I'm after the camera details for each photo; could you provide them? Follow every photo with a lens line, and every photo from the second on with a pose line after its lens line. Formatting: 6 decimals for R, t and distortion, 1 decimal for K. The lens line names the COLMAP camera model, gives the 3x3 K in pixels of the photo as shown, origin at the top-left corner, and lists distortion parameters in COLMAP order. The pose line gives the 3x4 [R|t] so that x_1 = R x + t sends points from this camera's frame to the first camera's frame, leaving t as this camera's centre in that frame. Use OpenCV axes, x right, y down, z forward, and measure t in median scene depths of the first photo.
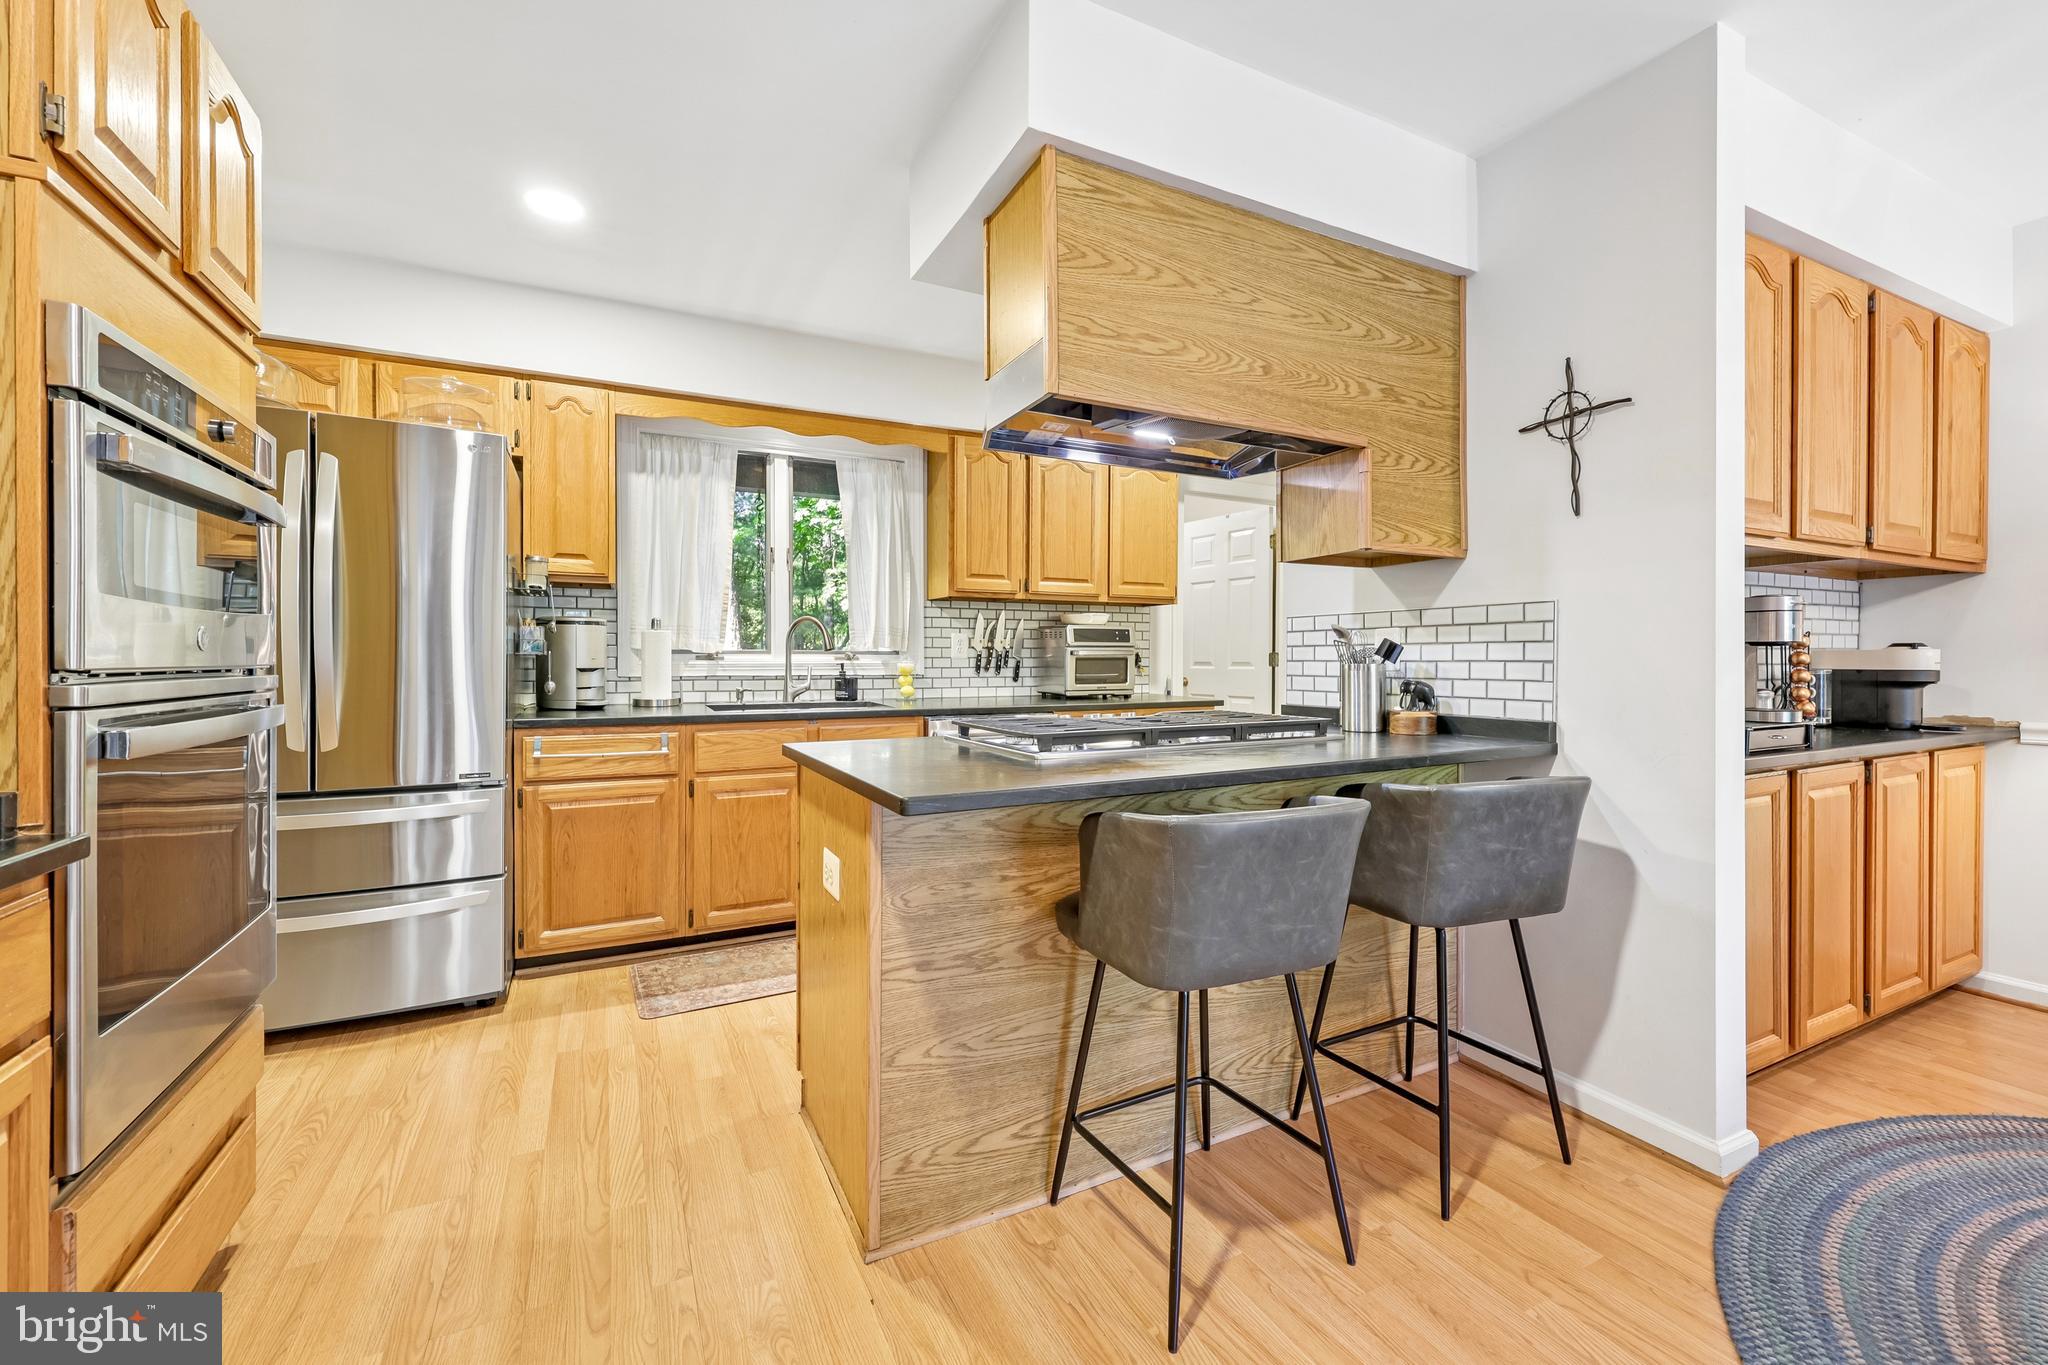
lens RADIAL K [[829.8, 0, 1024.6], [0, 829.8, 665.5], [0, 0, 1]] dist [-0.001062, 0.000476]
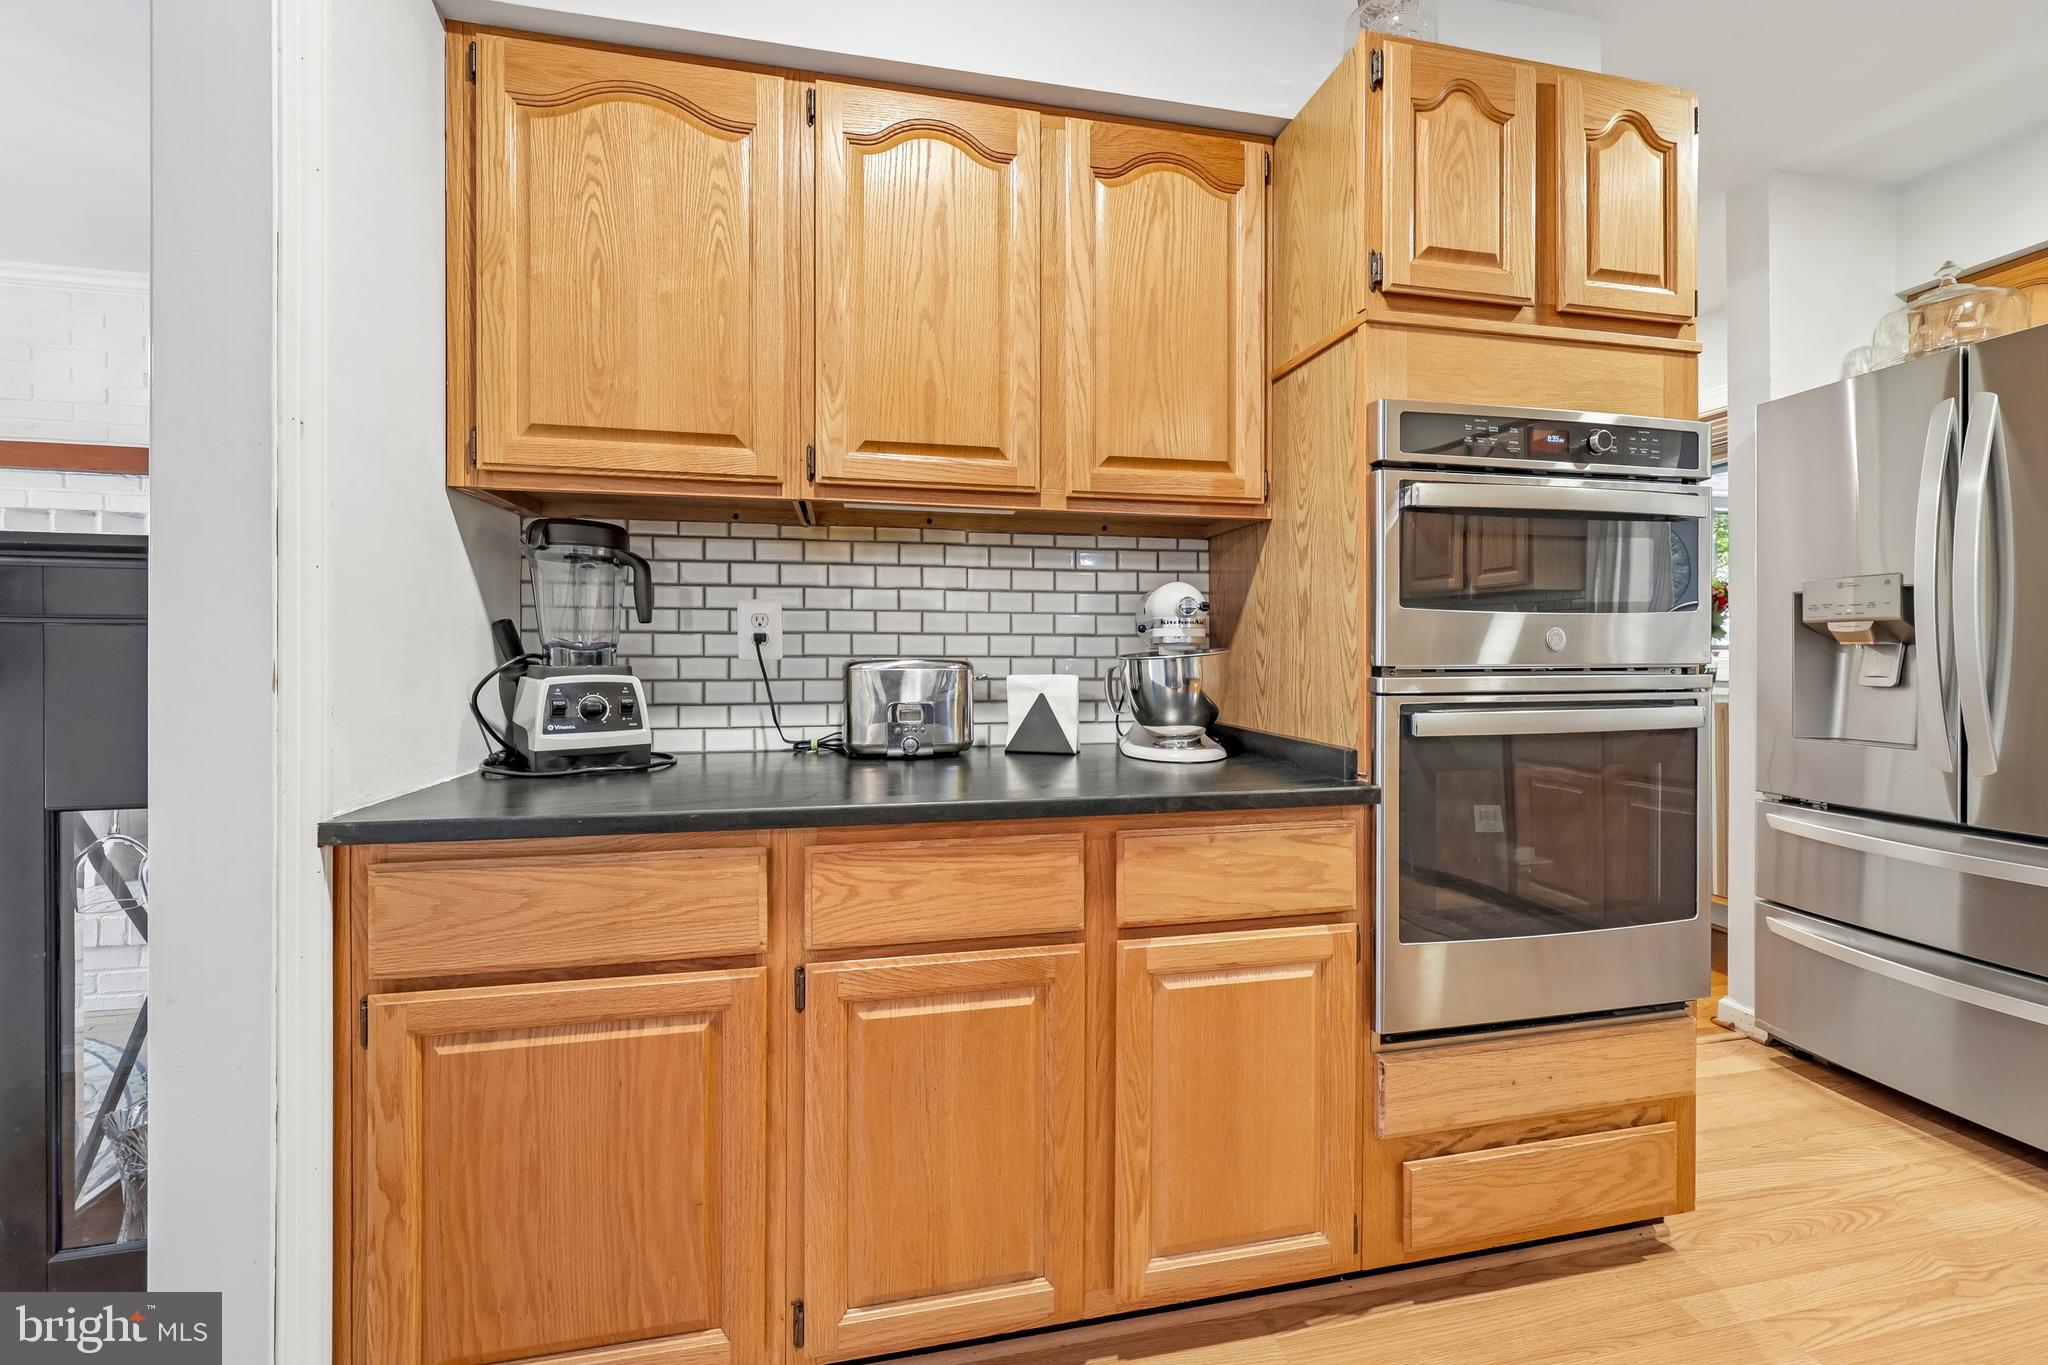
lens RADIAL K [[838.8, 0, 1023.2], [0, 838.8, 654.5], [0, 0, 1]] dist [0.001221, 0.000429]
pose [[-0.247612, -0.001642, -0.968858, 0.148387], [-0.006893, 0.999976, 0.000067, -0.004597], [0.968835, 0.006695, -0.247617, 0.330299]]
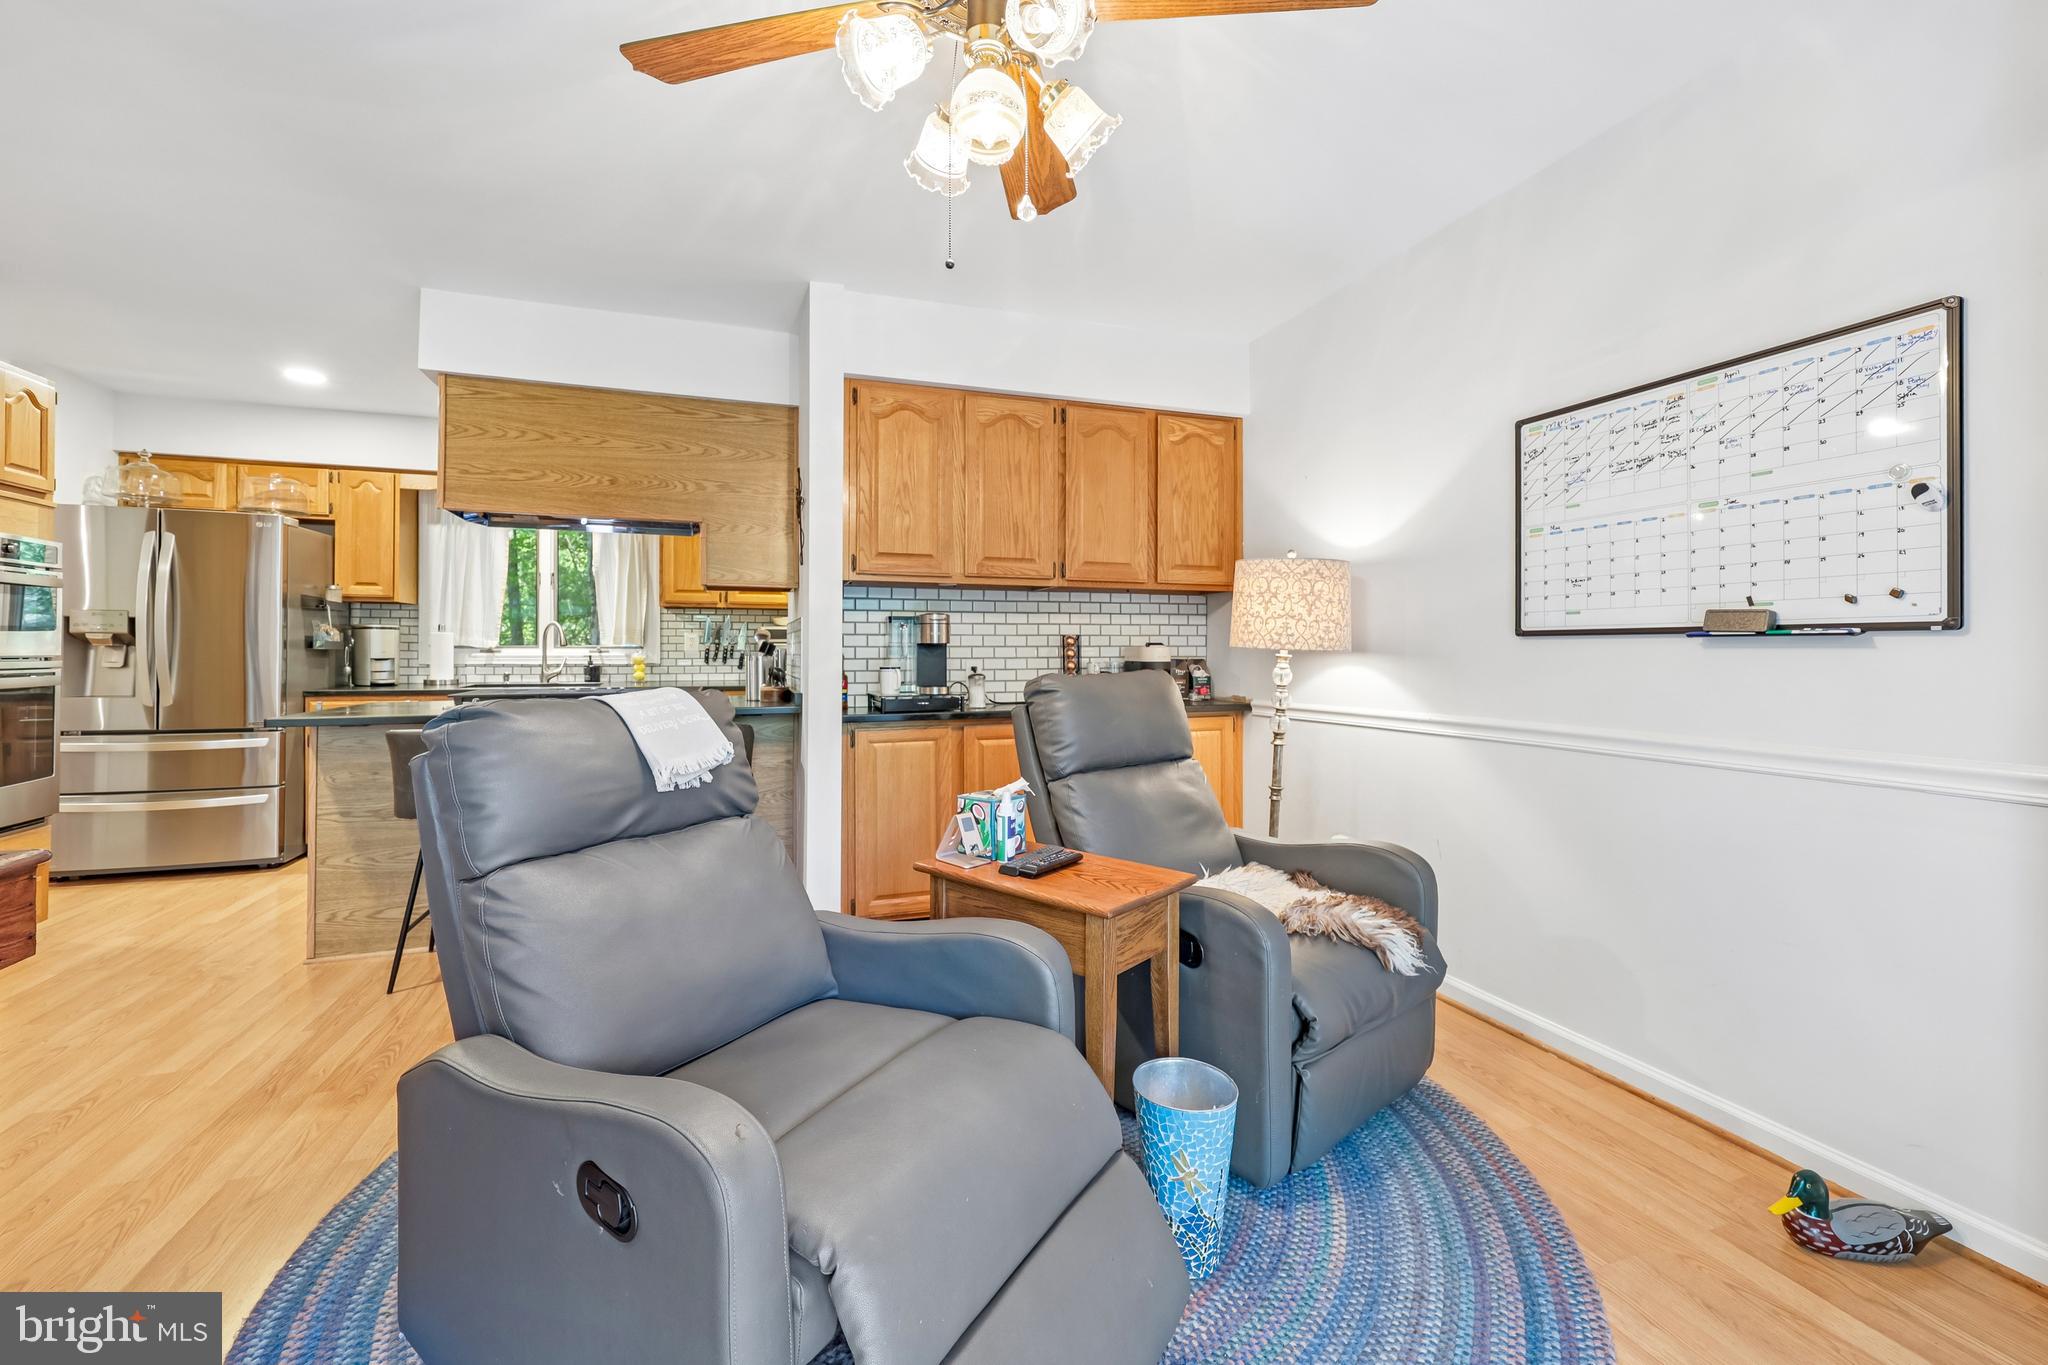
lens RADIAL K [[835.1, 0, 1025.2], [0, 835.1, 646.1], [0, 0, 1]] dist [-0.000107, -0.000245]
pose [[0.992003, 0.000698, -0.126215, 1.156845], [-0.002351, 0.999913, -0.012951, -0.002739], [0.126195, 0.013144, 0.991918, -0.493953]]
